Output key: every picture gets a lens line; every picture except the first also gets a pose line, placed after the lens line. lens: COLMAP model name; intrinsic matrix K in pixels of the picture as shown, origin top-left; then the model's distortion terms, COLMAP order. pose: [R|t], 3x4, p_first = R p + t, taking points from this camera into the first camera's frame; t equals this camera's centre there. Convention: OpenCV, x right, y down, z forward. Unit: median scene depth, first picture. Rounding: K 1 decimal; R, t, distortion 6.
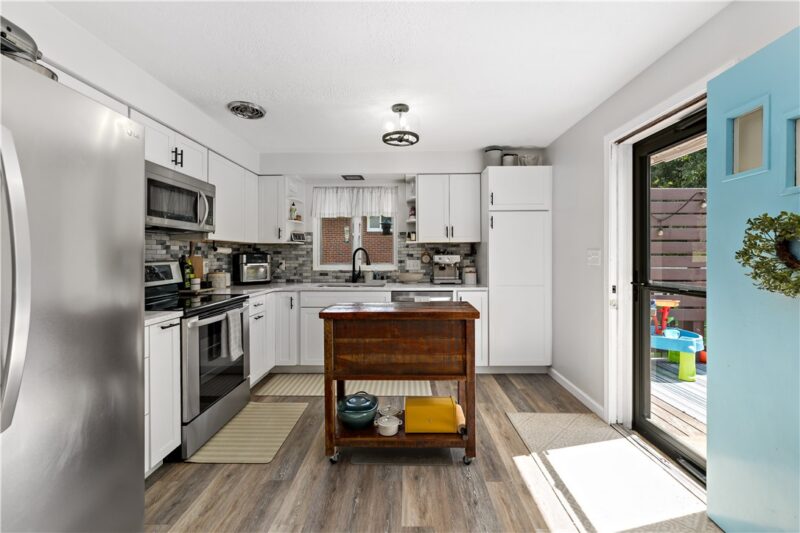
lens RADIAL K [[322.7, 0, 399.8], [0, 322.7, 255.2], [0, 0, 1]] dist [-0.000374, -0.000081]
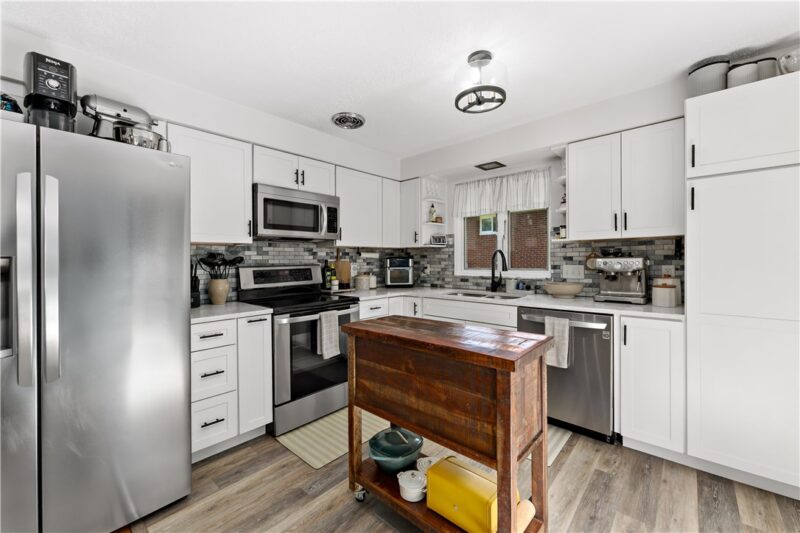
lens RADIAL K [[323.2, 0, 400.4], [0, 323.2, 260.7], [0, 0, 1]] dist [0.000909, -0.000114]
pose [[0.758699, -0.001969, -0.651439, 0.247416], [0.008221, 0.999945, 0.006552, -0.002728], [0.651390, -0.010326, 0.758673, 0.233337]]
